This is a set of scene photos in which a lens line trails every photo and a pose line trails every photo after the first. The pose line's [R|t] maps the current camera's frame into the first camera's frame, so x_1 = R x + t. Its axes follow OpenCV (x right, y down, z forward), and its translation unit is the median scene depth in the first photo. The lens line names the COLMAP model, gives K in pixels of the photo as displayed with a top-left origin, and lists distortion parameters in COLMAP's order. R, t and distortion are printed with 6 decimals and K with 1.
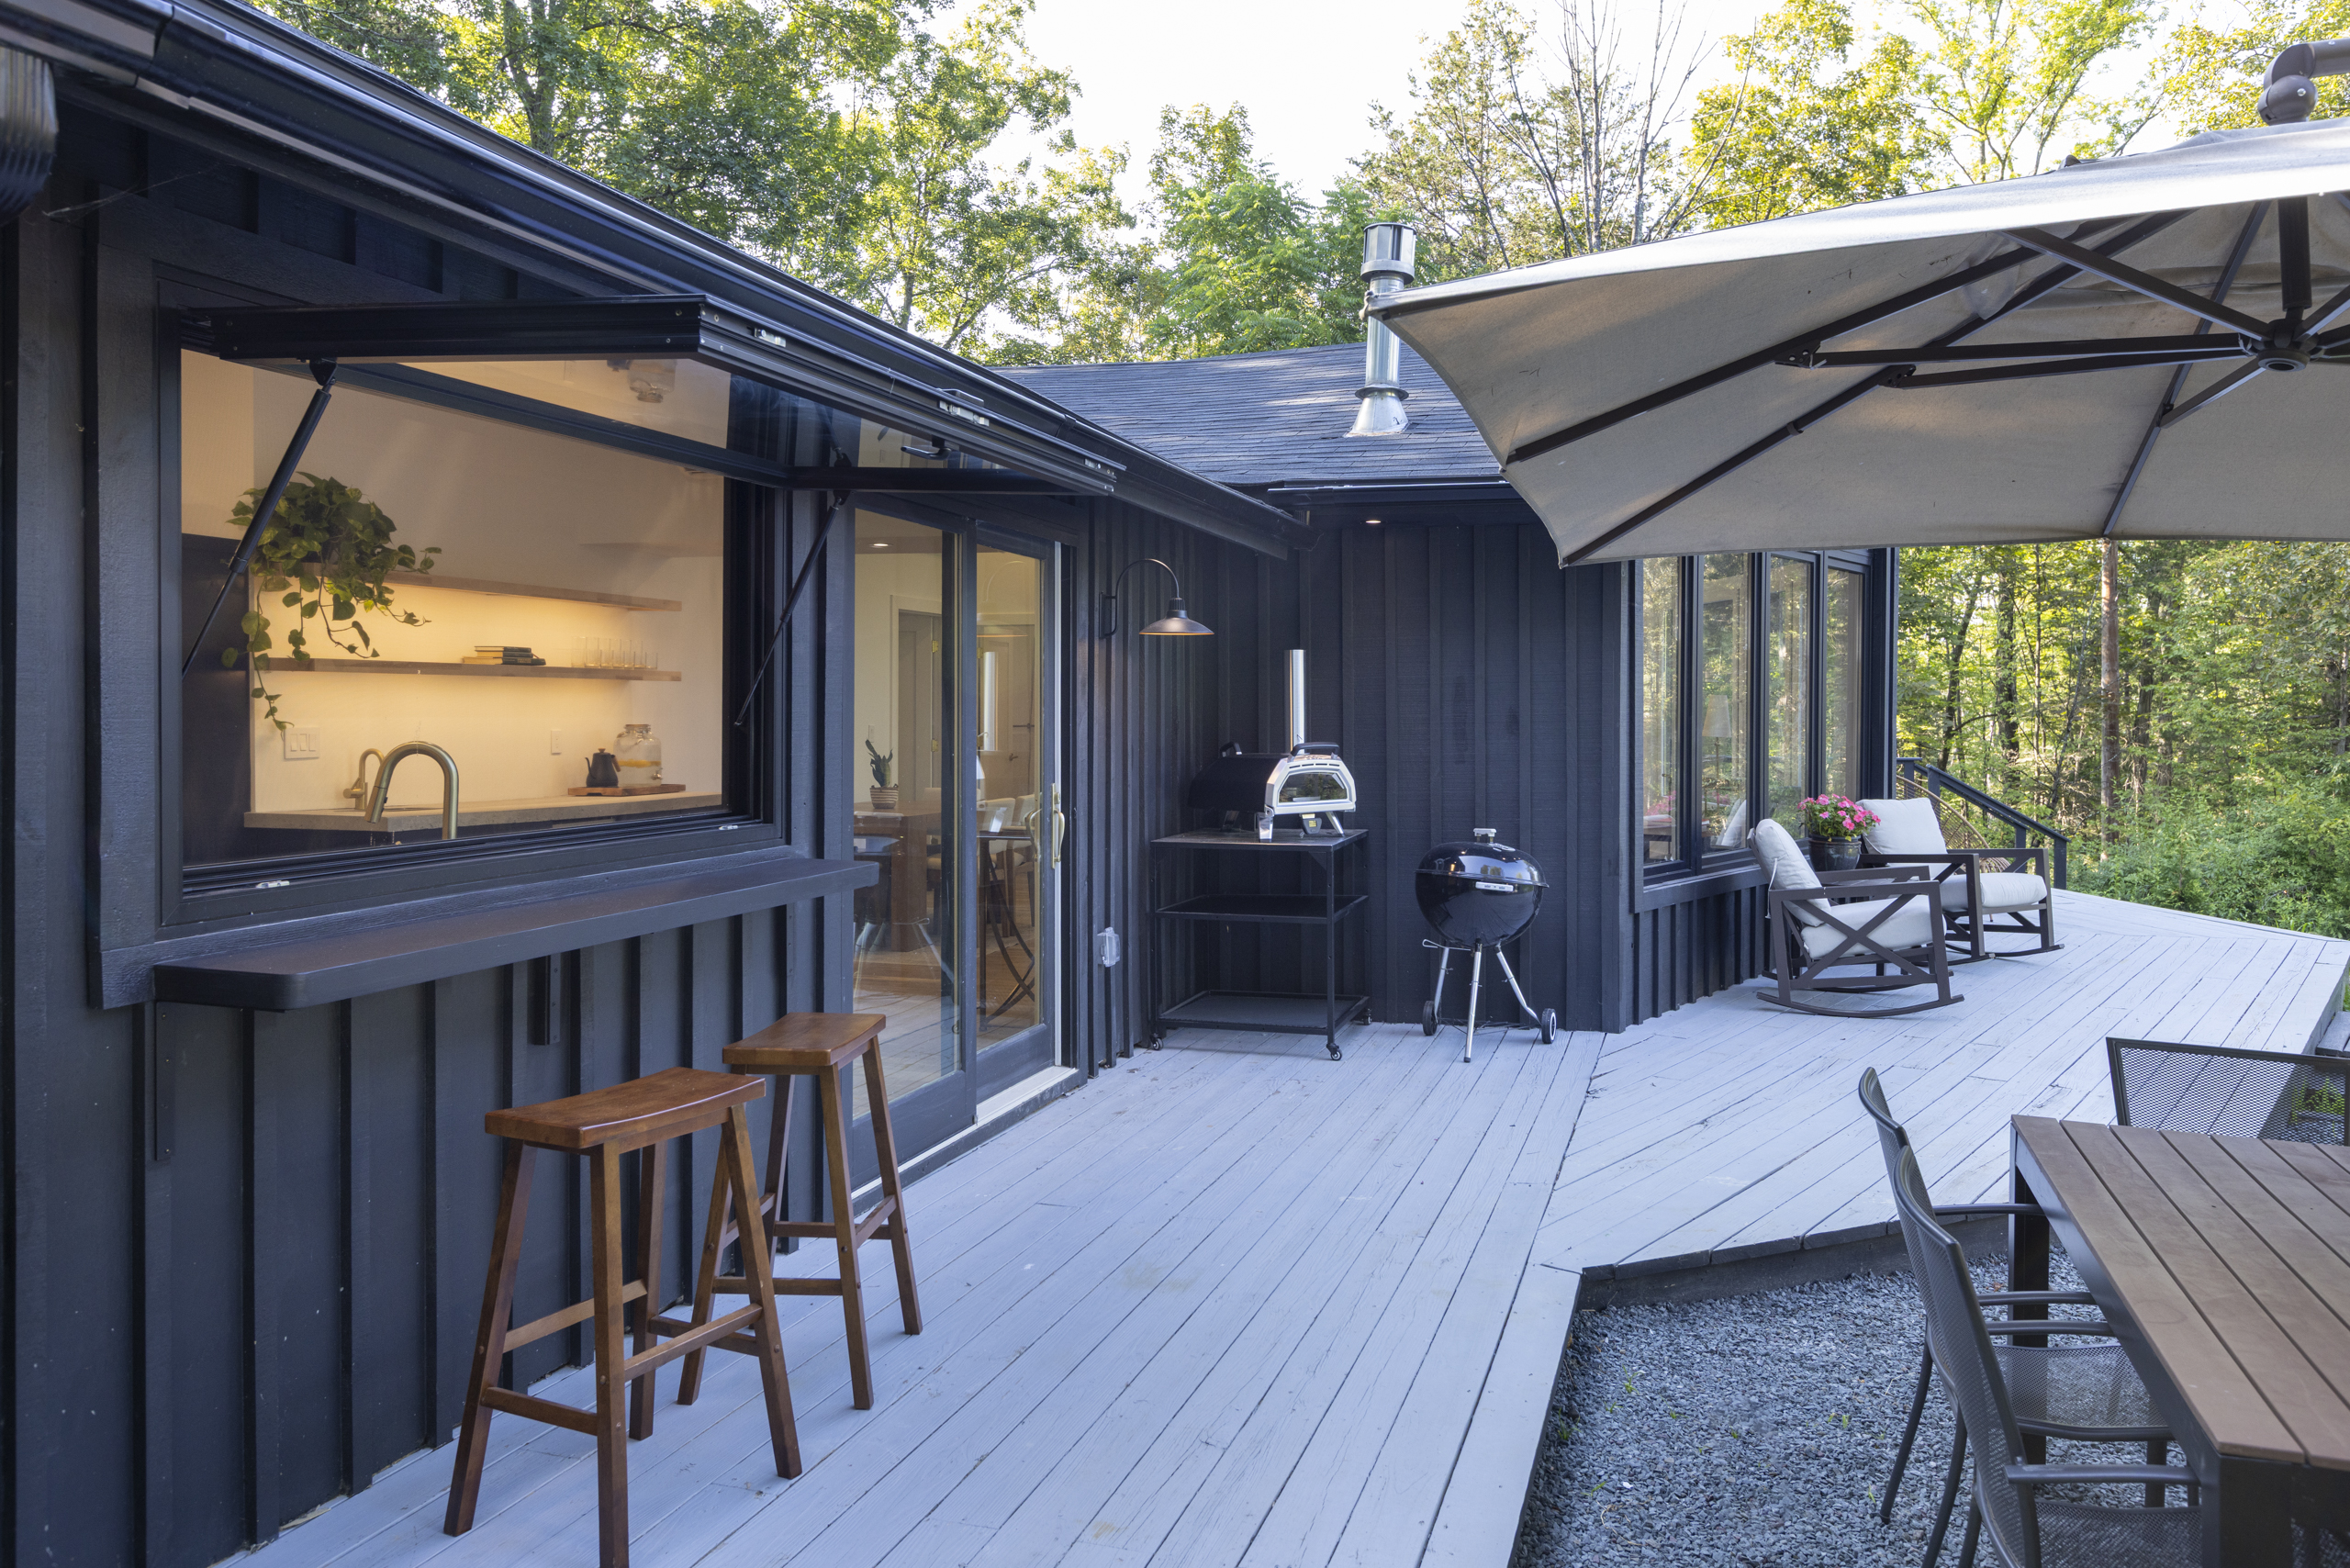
lens RADIAL K [[1657.8, 0, 1179.4], [0, 1657.8, 785.1], [0, 0, 1]] dist [-0.004279, -0.003080]
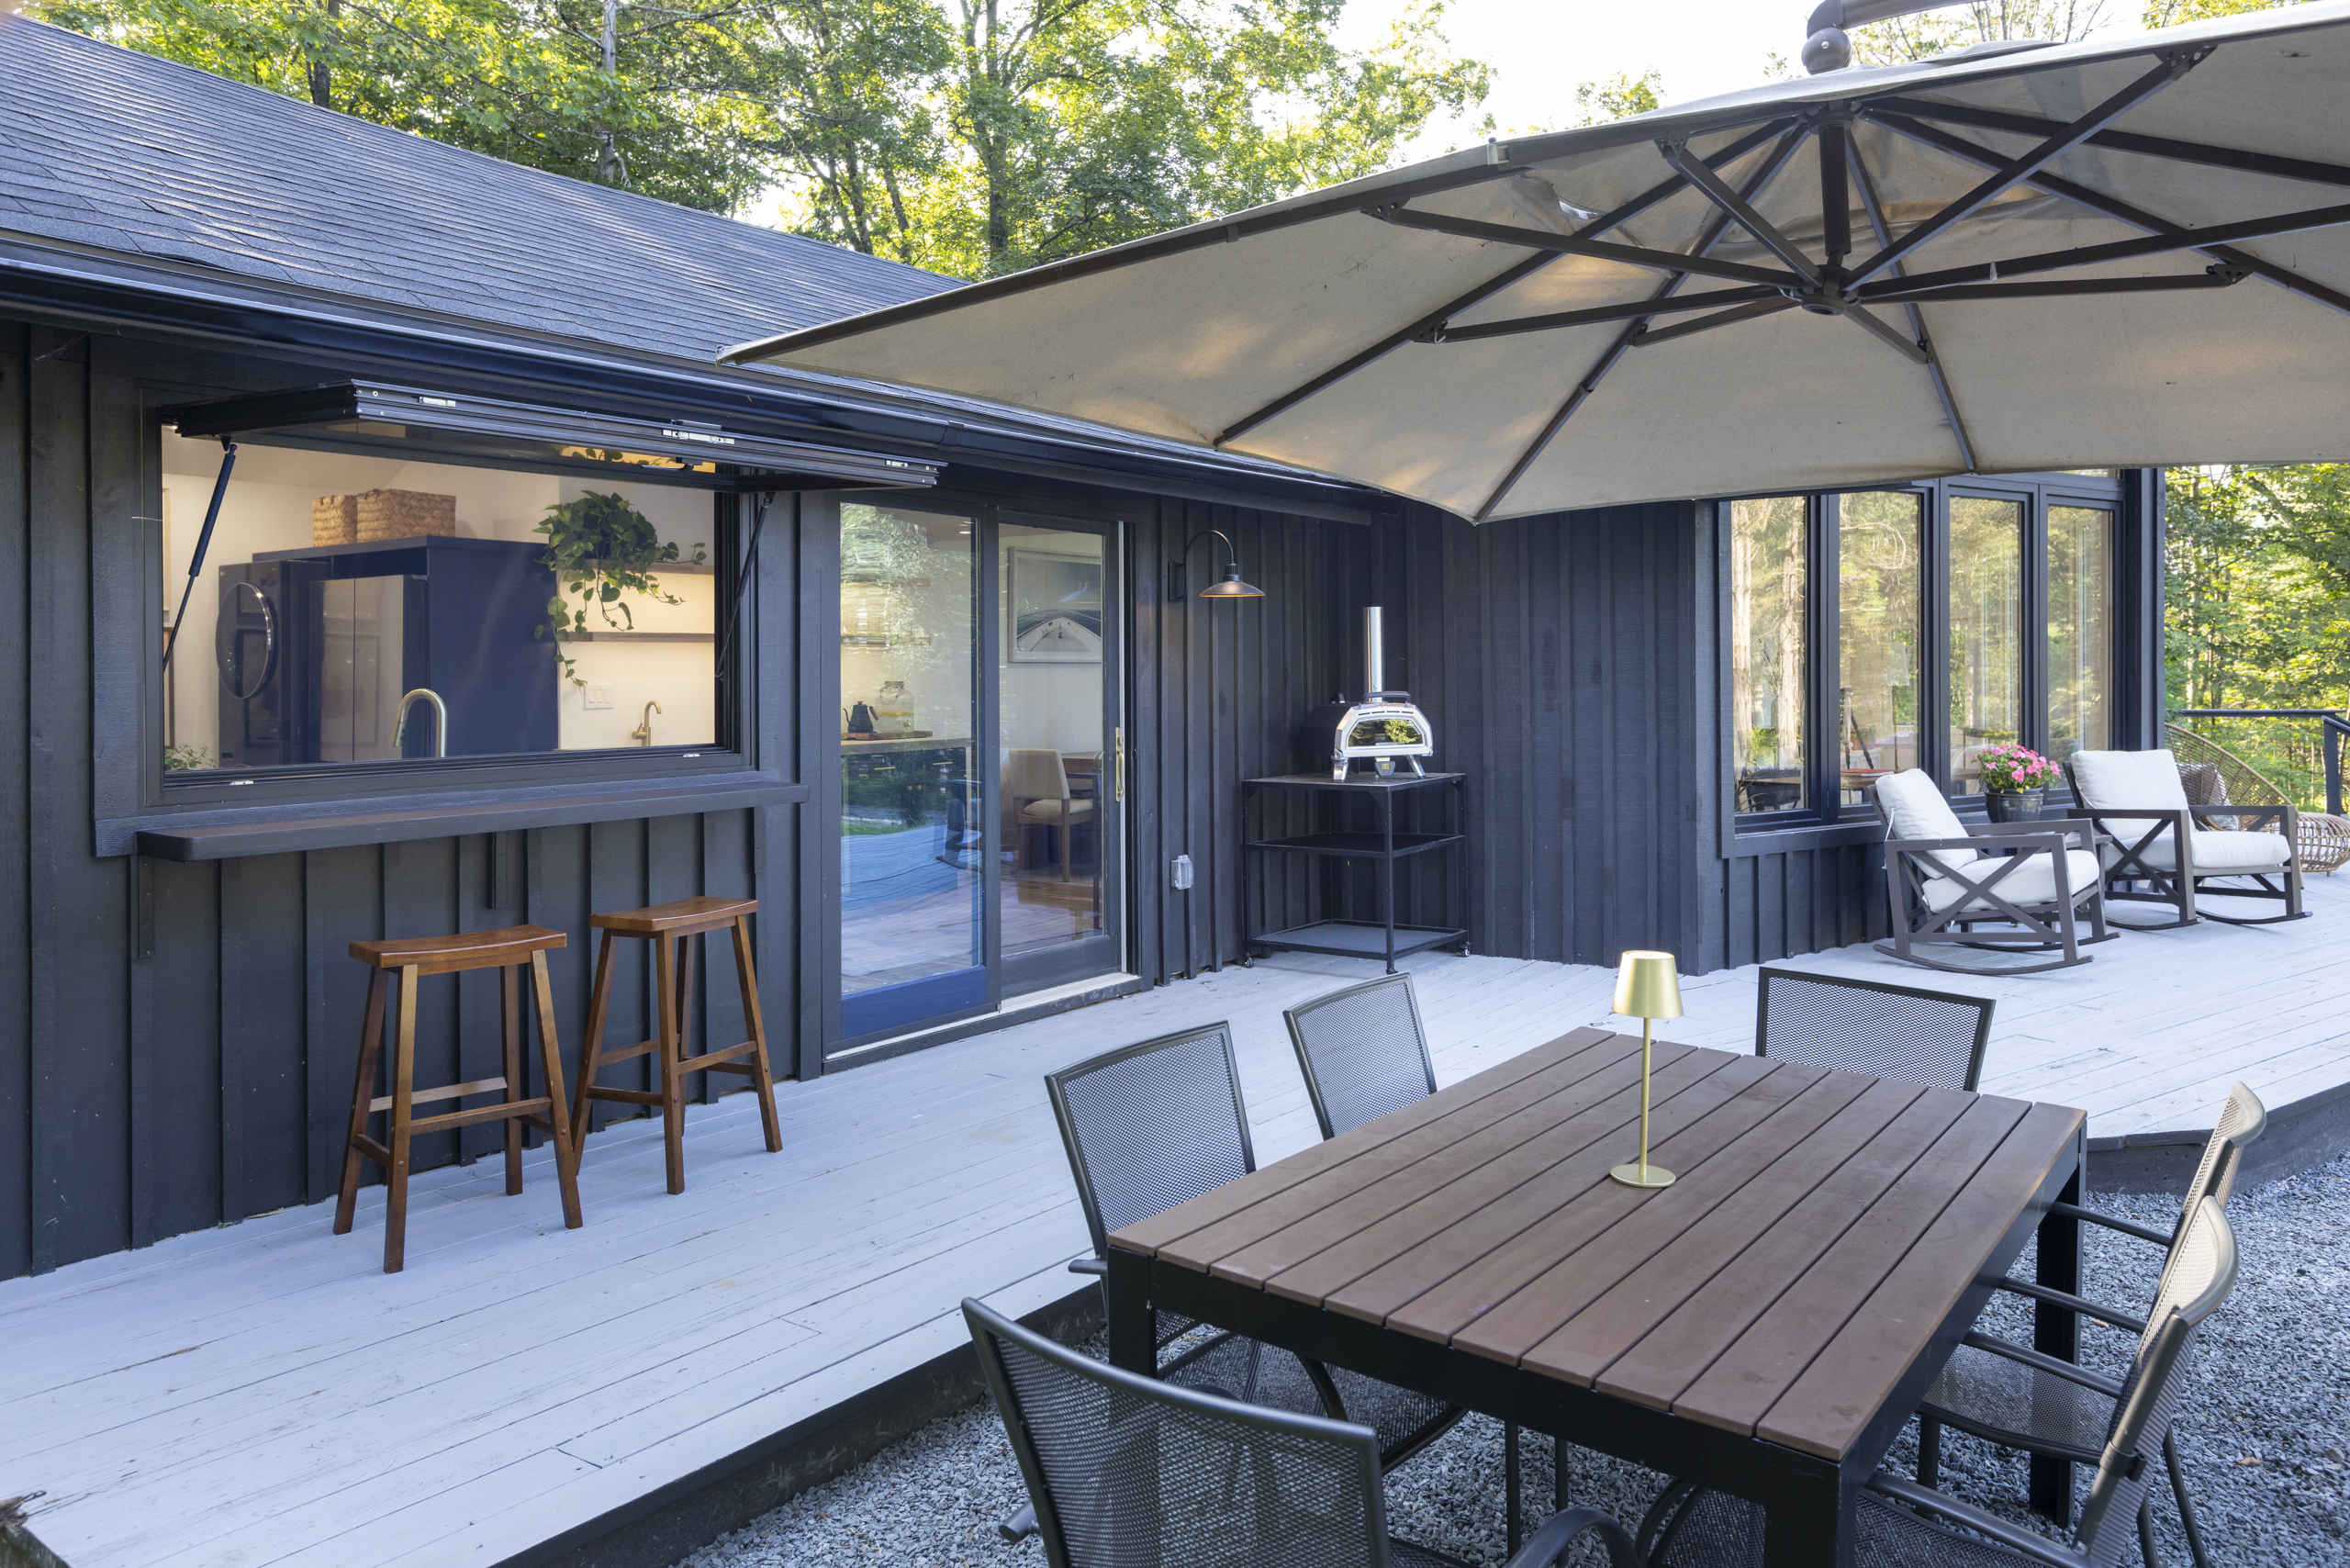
lens RADIAL K [[1583.7, 0, 1155.5], [0, 1583.7, 726.2], [0, 0, 1]] dist [-0.001326, 0.002306]
pose [[0.942296, 0.001056, -0.334780, 0.284607], [-0.004548, 0.999943, -0.009647, 0.007488], [0.334750, 0.010613, 0.942247, -0.029225]]
